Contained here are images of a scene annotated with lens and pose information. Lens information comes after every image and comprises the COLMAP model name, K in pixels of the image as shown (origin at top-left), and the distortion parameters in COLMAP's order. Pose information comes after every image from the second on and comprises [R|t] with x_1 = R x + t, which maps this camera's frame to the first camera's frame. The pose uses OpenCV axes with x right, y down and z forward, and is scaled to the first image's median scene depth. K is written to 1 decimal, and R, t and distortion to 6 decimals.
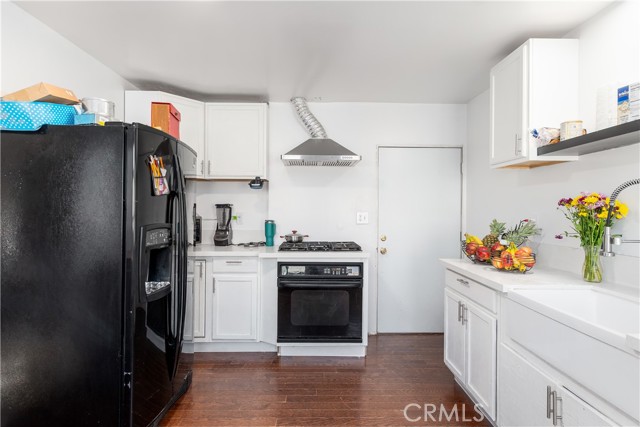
lens RADIAL K [[334.6, 0, 311.9], [0, 334.6, 212.4], [0, 0, 1]] dist [0.003145, 0.000380]
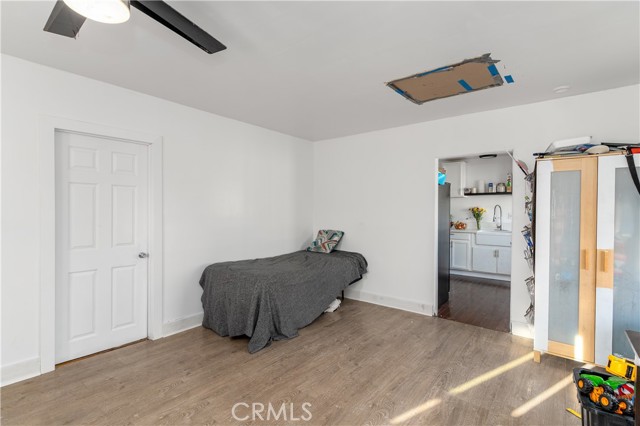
lens RADIAL K [[306.7, 0, 320.0], [0, 306.7, 213.0], [0, 0, 1]] dist [0.001700, -0.000092]
pose [[0.609761, -0.006711, 0.792557, -2.713070], [0.003414, 0.999977, 0.005841, -0.012428], [-0.792578, -0.000856, 0.609769, 0.241118]]
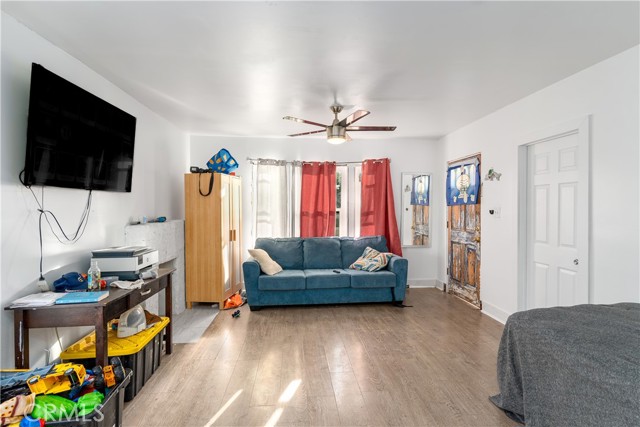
lens RADIAL K [[325.5, 0, 320.0], [0, 325.5, 213.5], [0, 0, 1]] dist [-0.000953, -0.000284]
pose [[0.091768, 0.010638, -0.995724, -0.846538], [-0.006123, 0.999930, 0.010118, -0.008344], [0.995762, 0.005168, 0.091827, 0.631119]]
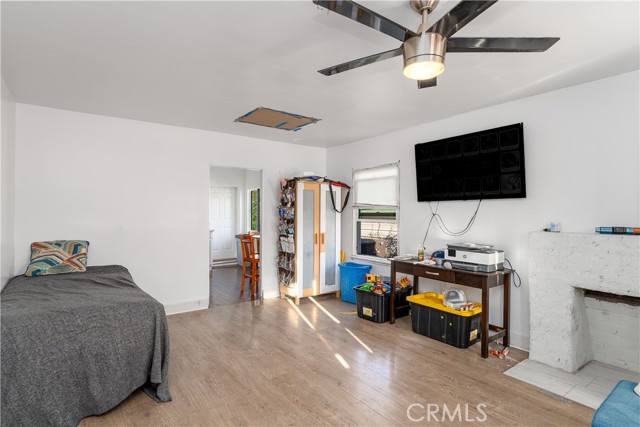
lens RADIAL K [[325.5, 0, 320.0], [0, 325.5, 213.5], [0, 0, 1]] dist [-0.000953, -0.000284]
pose [[-0.614855, -0.006483, 0.788613, -2.993504], [0.001110, 0.999958, 0.009086, -0.024887], [-0.788639, 0.006462, -0.614822, 1.553466]]
